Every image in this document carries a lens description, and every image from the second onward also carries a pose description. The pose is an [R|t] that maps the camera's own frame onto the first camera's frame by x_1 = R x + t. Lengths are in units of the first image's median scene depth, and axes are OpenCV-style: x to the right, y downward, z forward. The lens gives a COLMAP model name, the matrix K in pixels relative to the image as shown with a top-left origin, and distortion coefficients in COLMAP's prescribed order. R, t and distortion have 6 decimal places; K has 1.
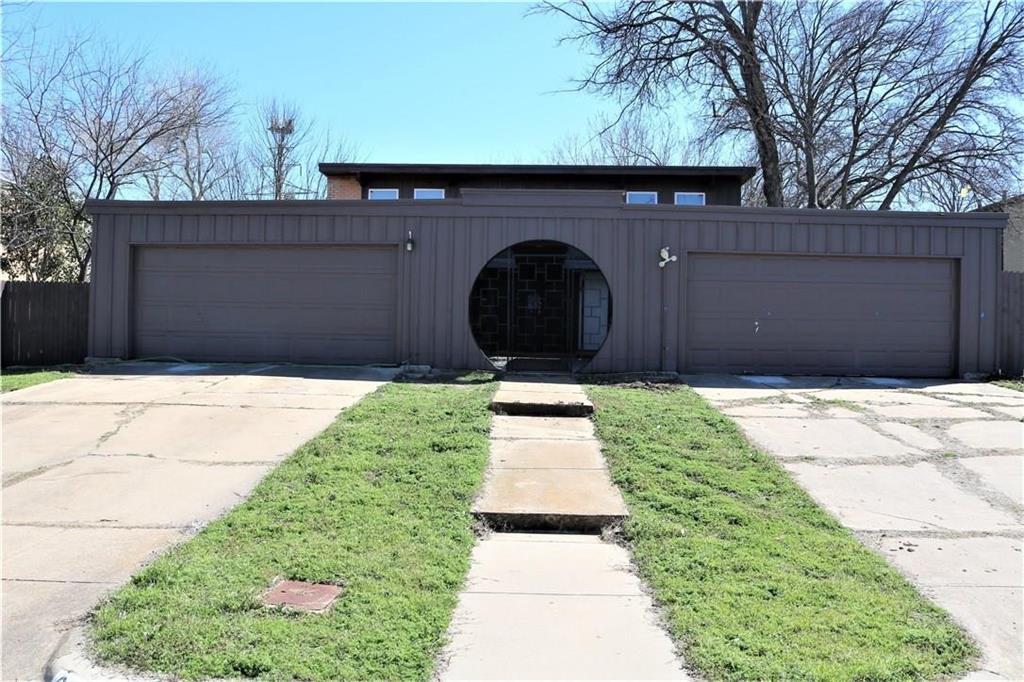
lens RADIAL K [[924.6, 0, 512.0], [0, 924.6, 341.0], [0, 0, 1]] dist [-0.119717, 0.016963]
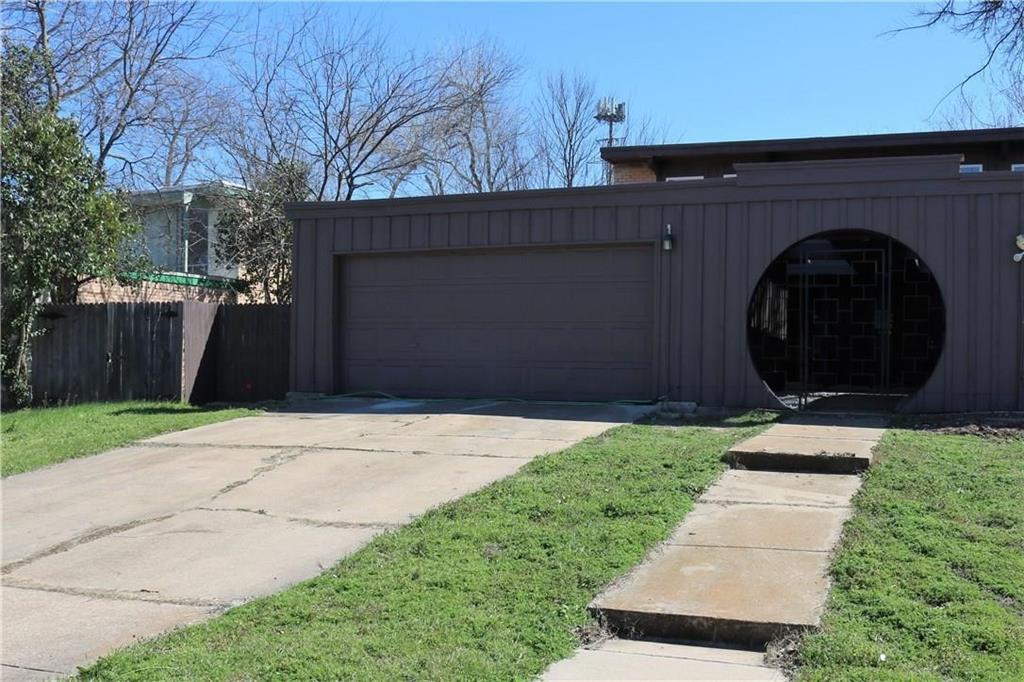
lens RADIAL K [[1144.8, 0, 532.3], [0, 1144.8, 392.6], [0, 0, 1]] dist [-0.136290, 0.035389]
pose [[0.944971, -0.000143, -0.327153, 0.099504], [0.004921, 0.999893, 0.013777, 0.005978], [0.327116, -0.014629, 0.944871, 0.088644]]
